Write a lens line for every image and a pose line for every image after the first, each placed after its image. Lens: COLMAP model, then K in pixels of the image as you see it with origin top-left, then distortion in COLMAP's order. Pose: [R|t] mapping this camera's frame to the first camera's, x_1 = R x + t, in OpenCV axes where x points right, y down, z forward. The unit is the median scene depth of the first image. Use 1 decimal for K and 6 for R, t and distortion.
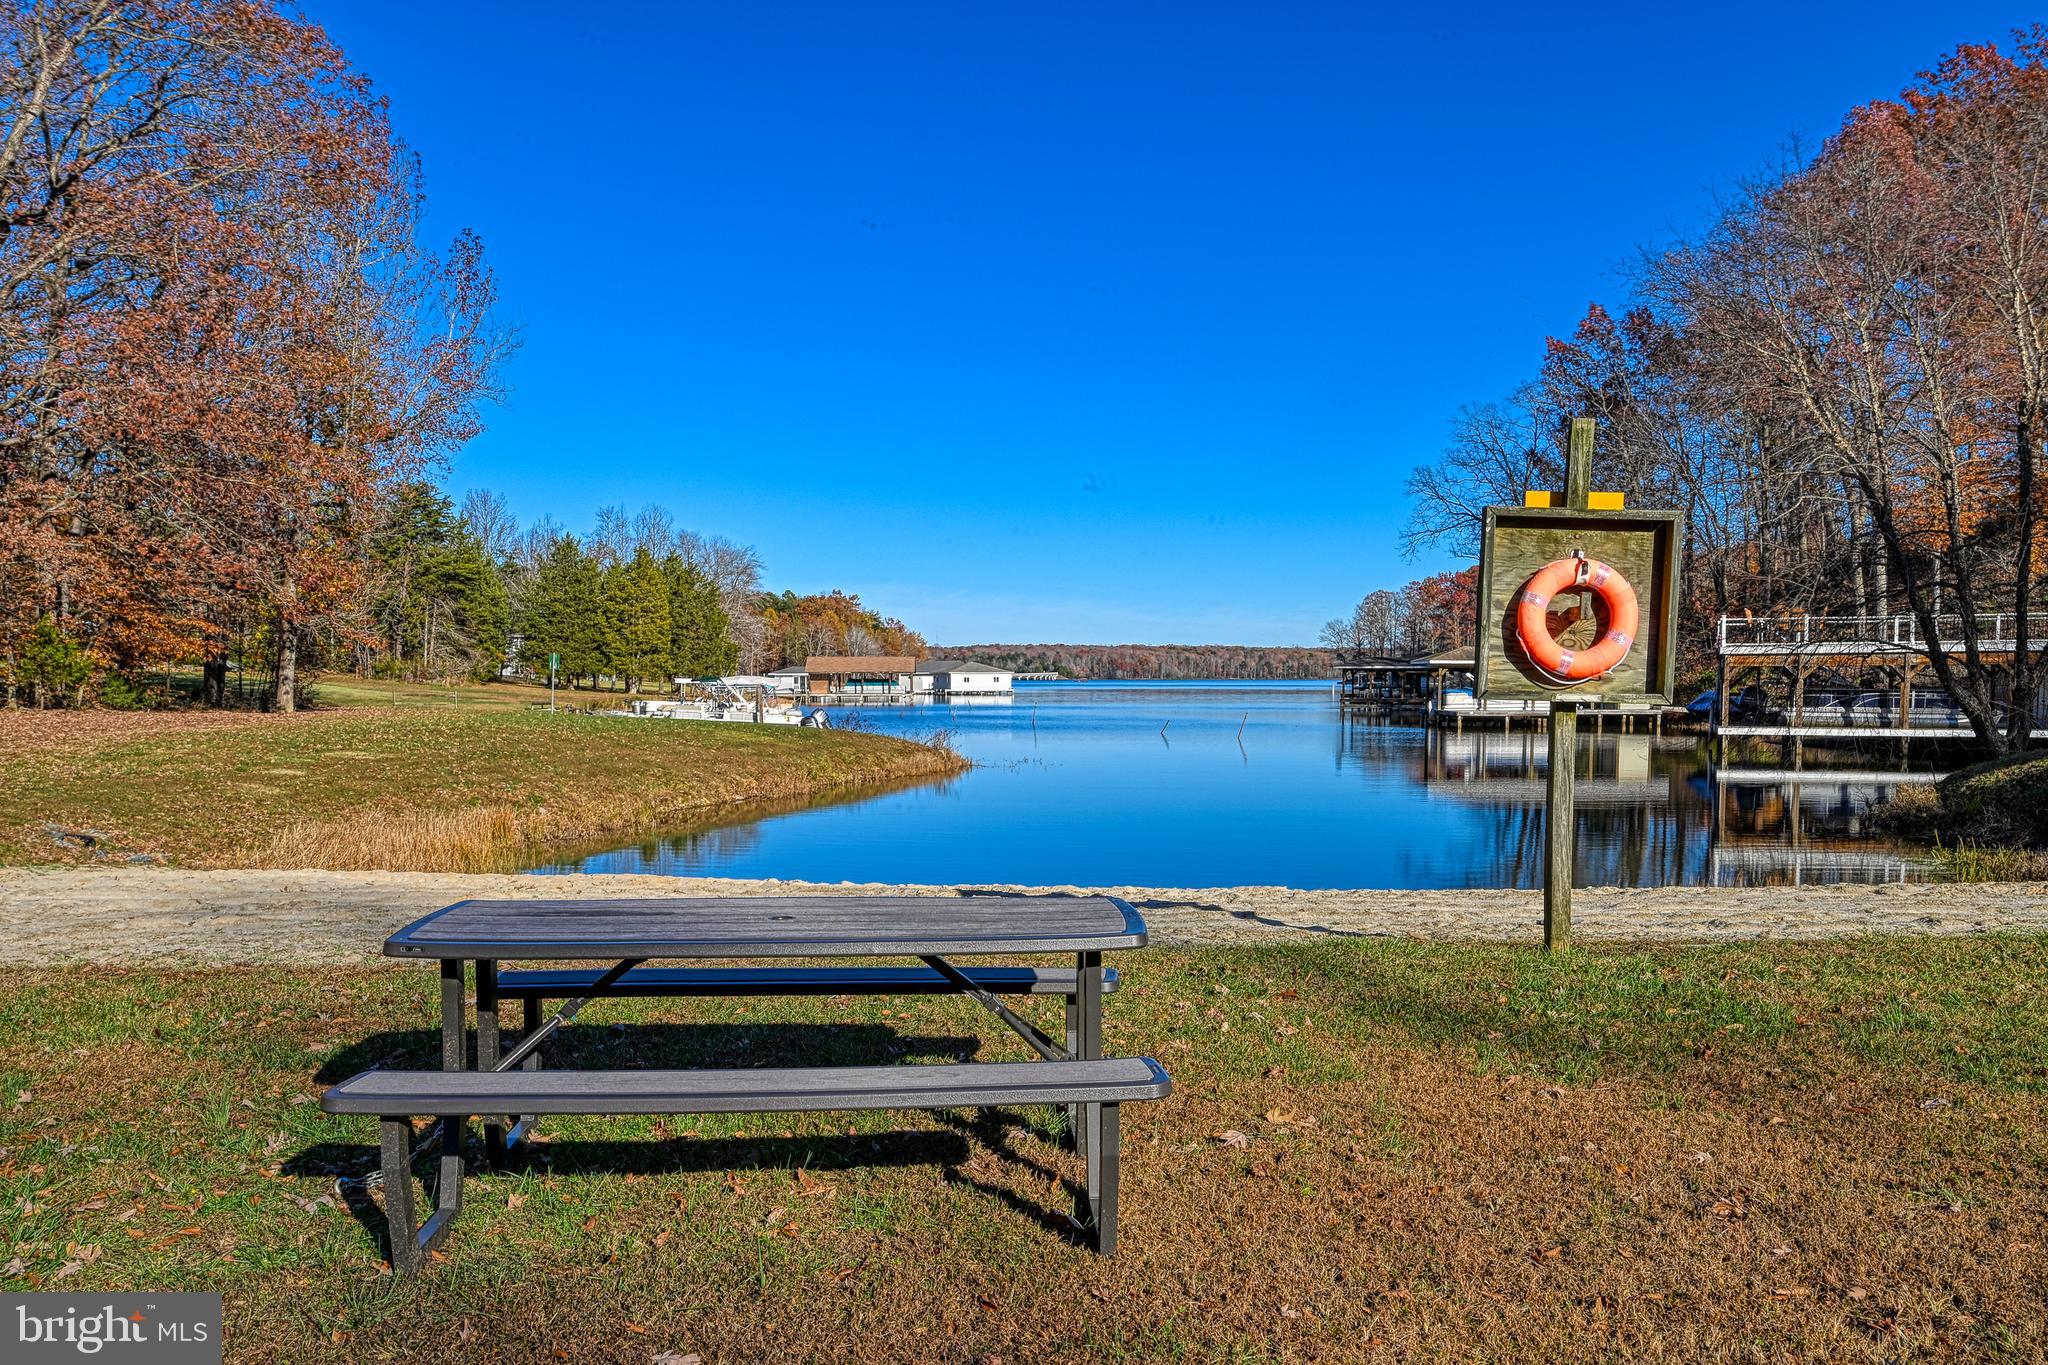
lens RADIAL K [[1677.9, 0, 1014.1], [0, 1677.9, 796.6], [0, 0, 1]] dist [-0.001061, -0.002943]
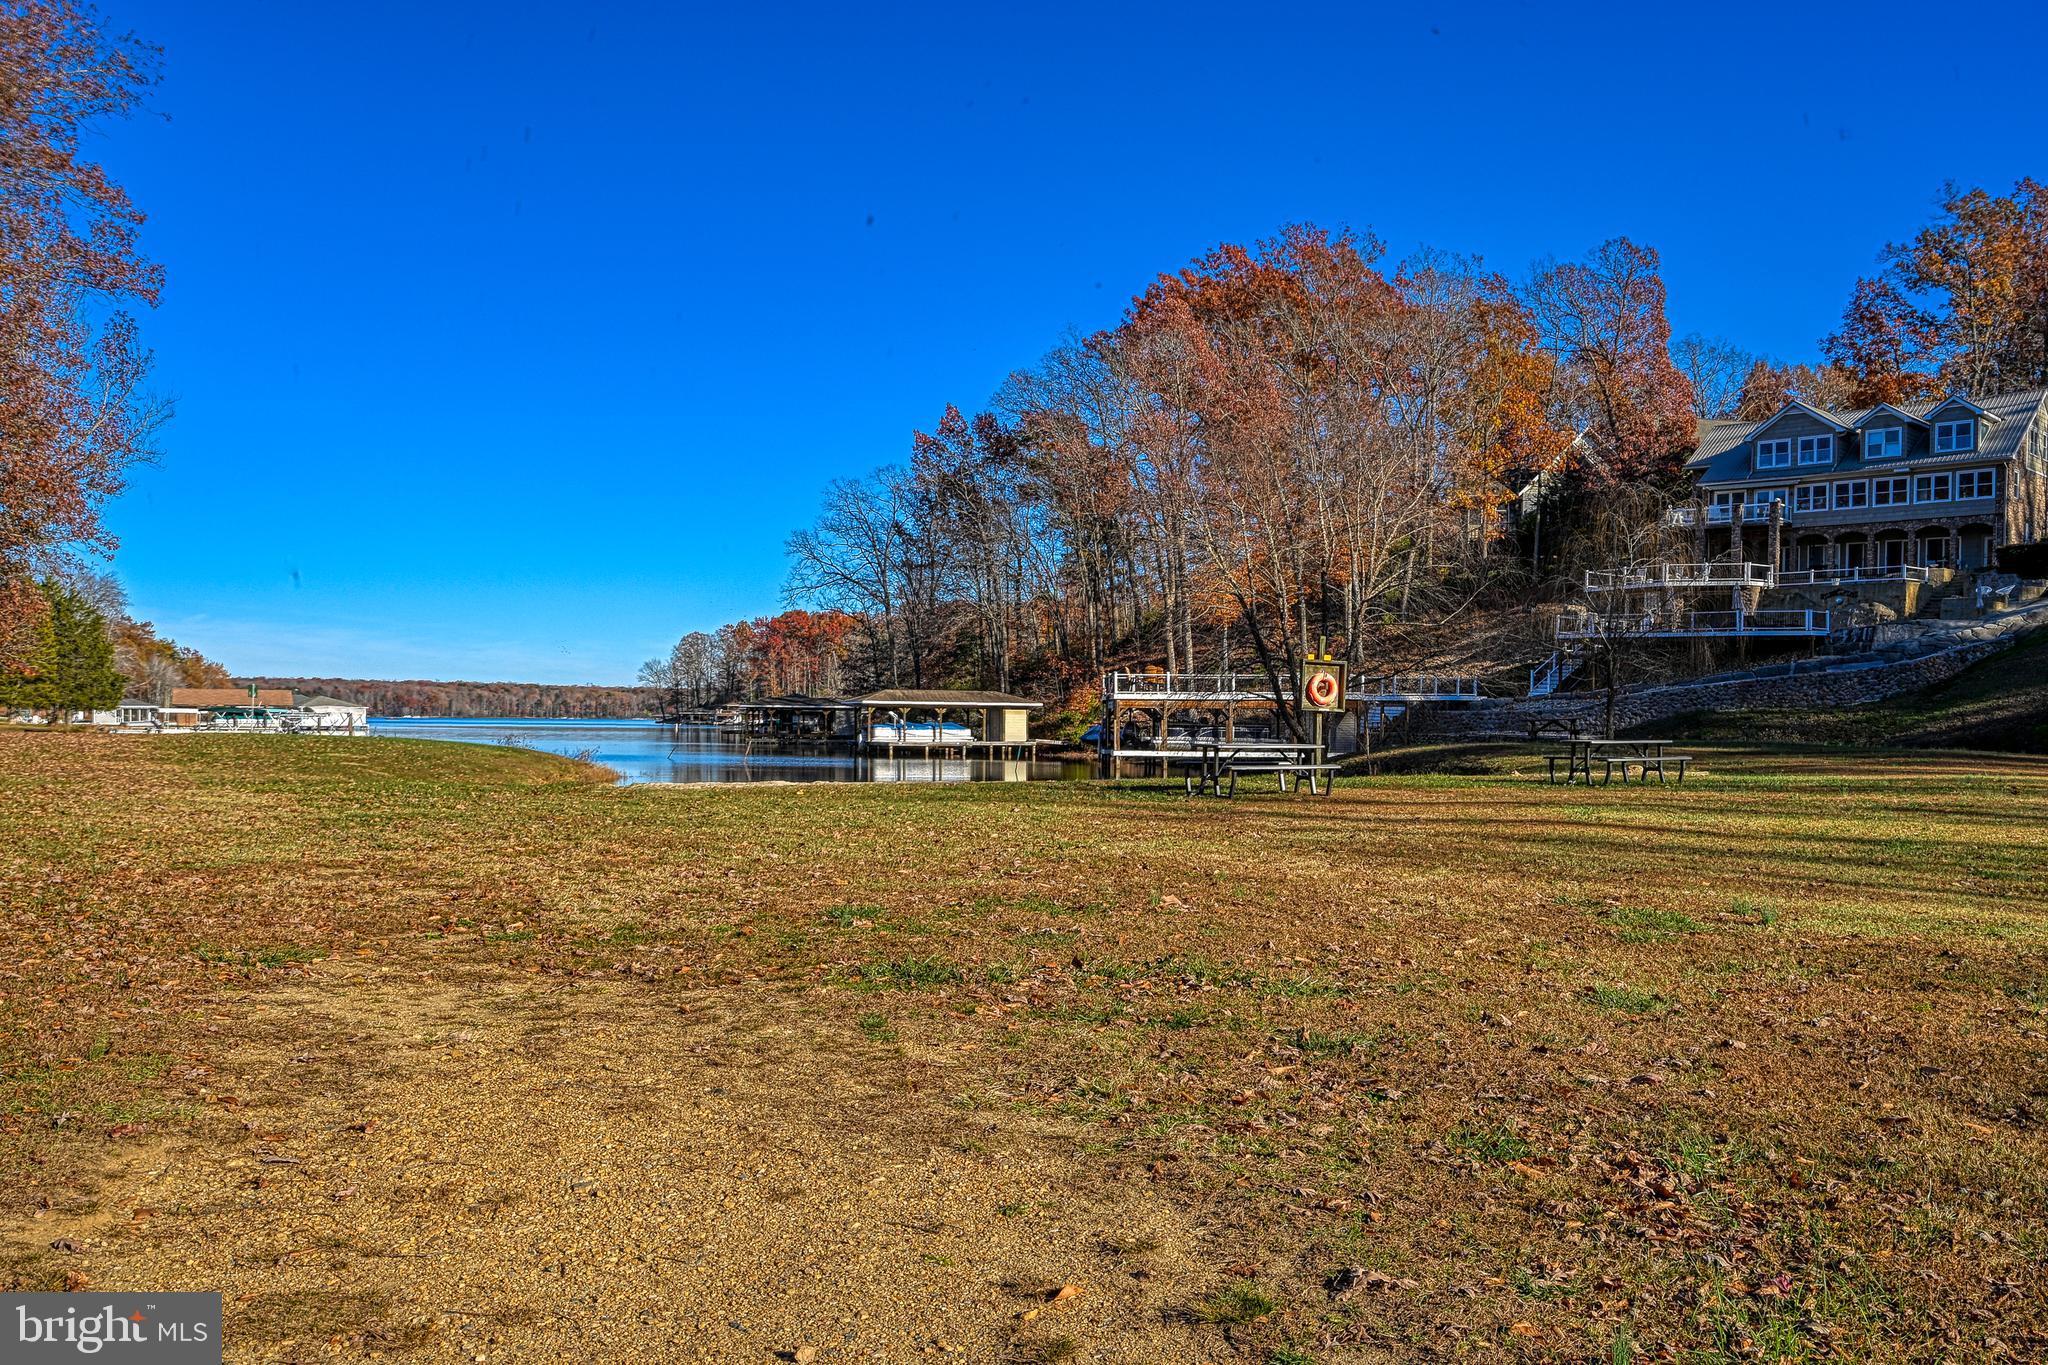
lens RADIAL K [[1736.5, 0, 993.4], [0, 1736.5, 787.4], [0, 0, 1]] dist [0.006491, -0.014372]
pose [[0.918691, -0.005458, 0.394940, -0.109521], [0.017704, 0.999469, -0.027369, 0.012262], [-0.394581, 0.032135, 0.918299, -0.133595]]
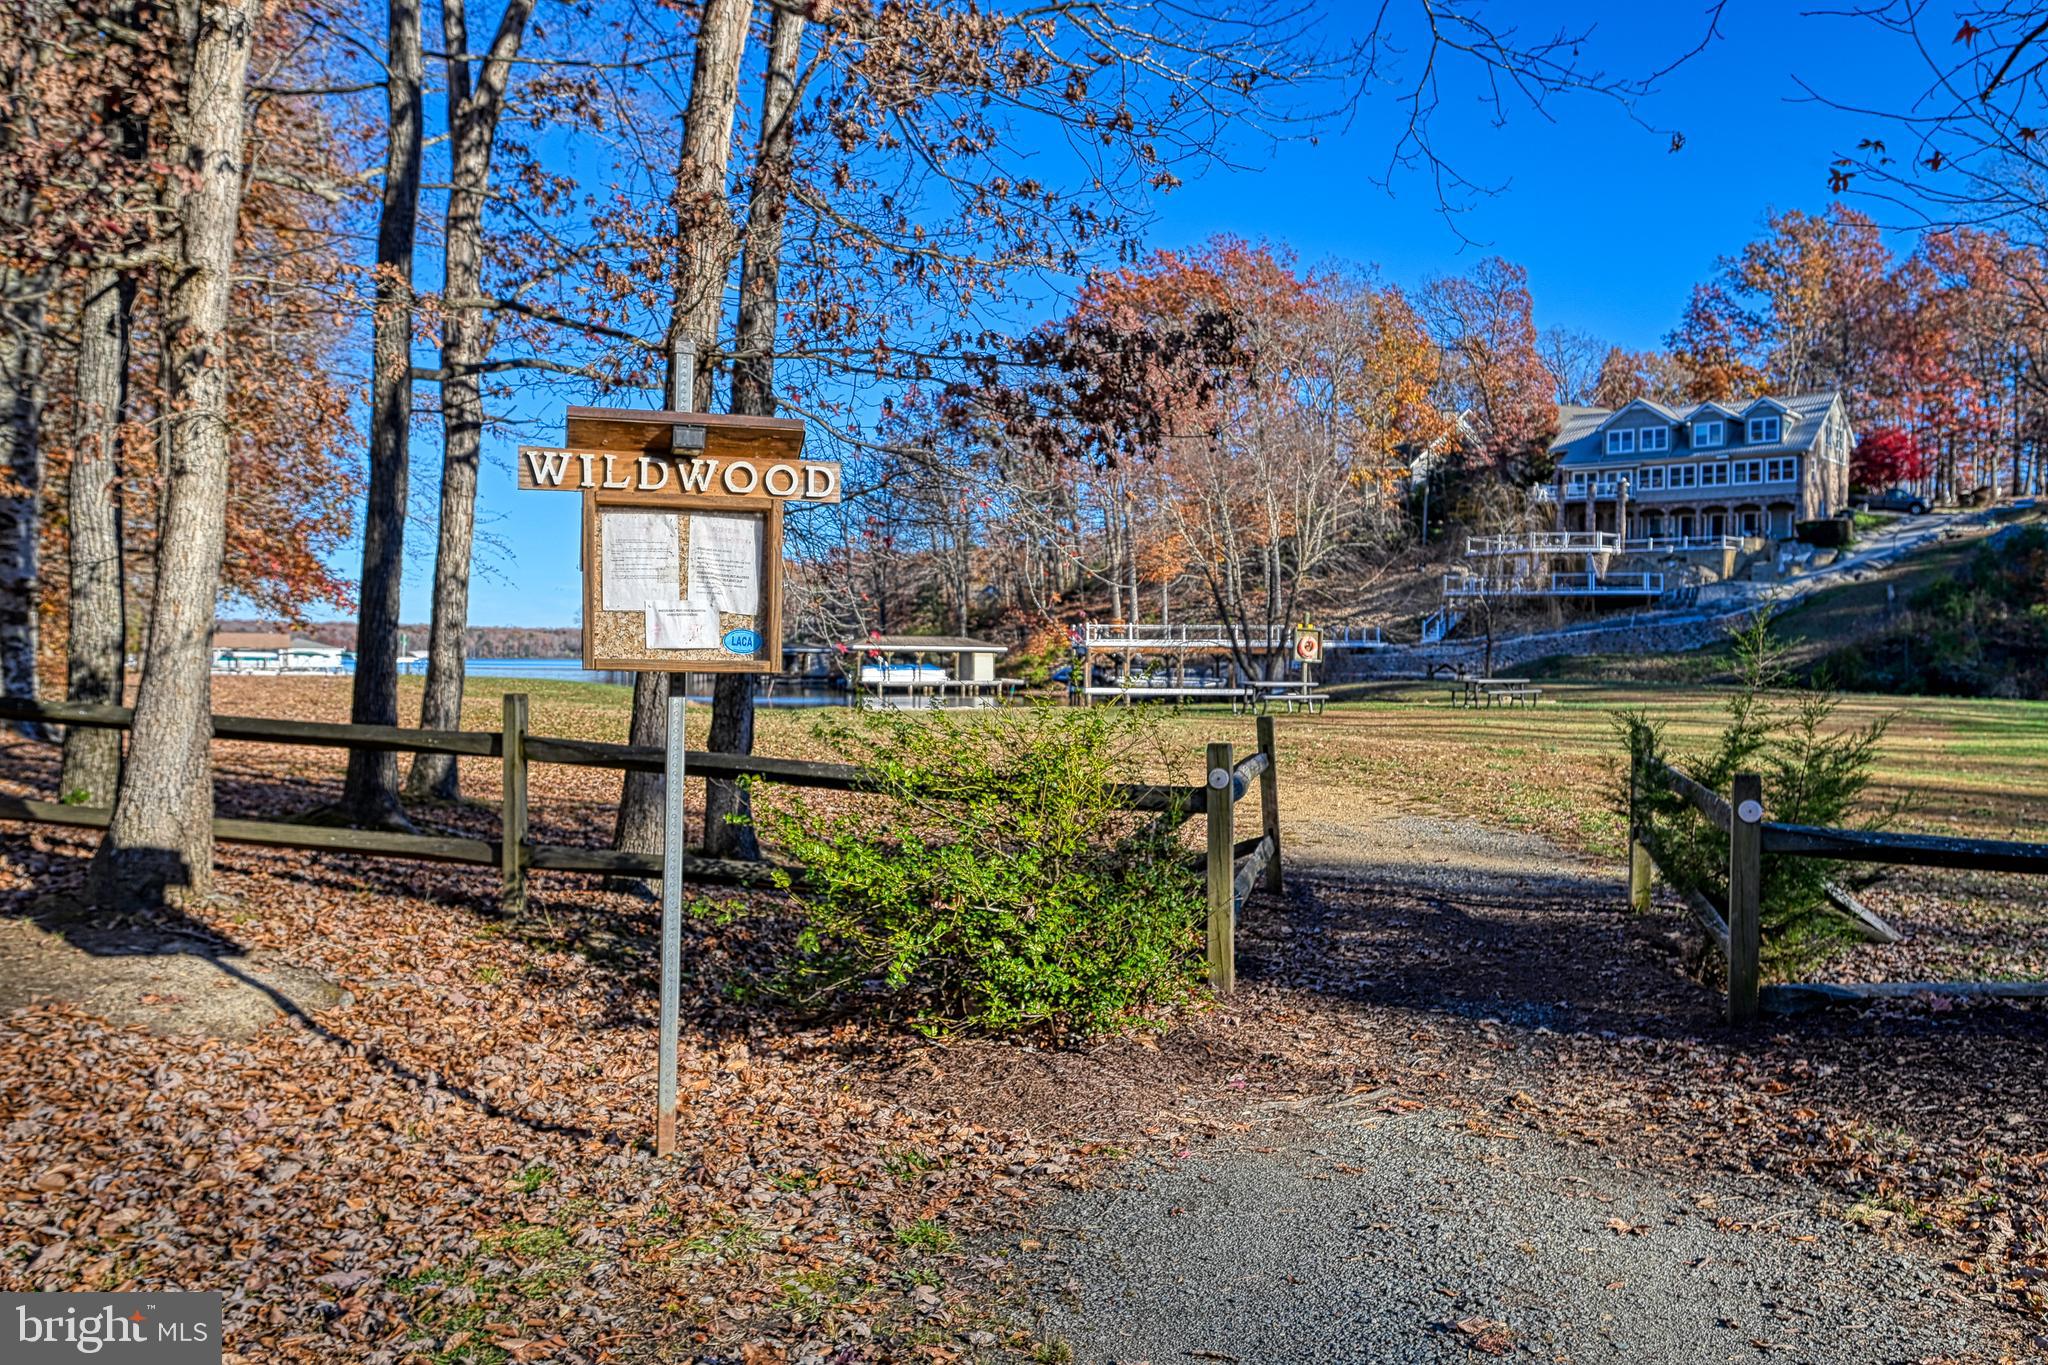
lens RADIAL K [[1677.9, 0, 1003.9], [0, 1677.9, 716.1], [0, 0, 1]] dist [-0.001061, -0.002943]
pose [[0.892974, -0.004589, 0.450086, -0.183183], [0.021094, 0.999276, -0.031662, 0.017121], [-0.449614, 0.037767, 0.892424, -0.211989]]
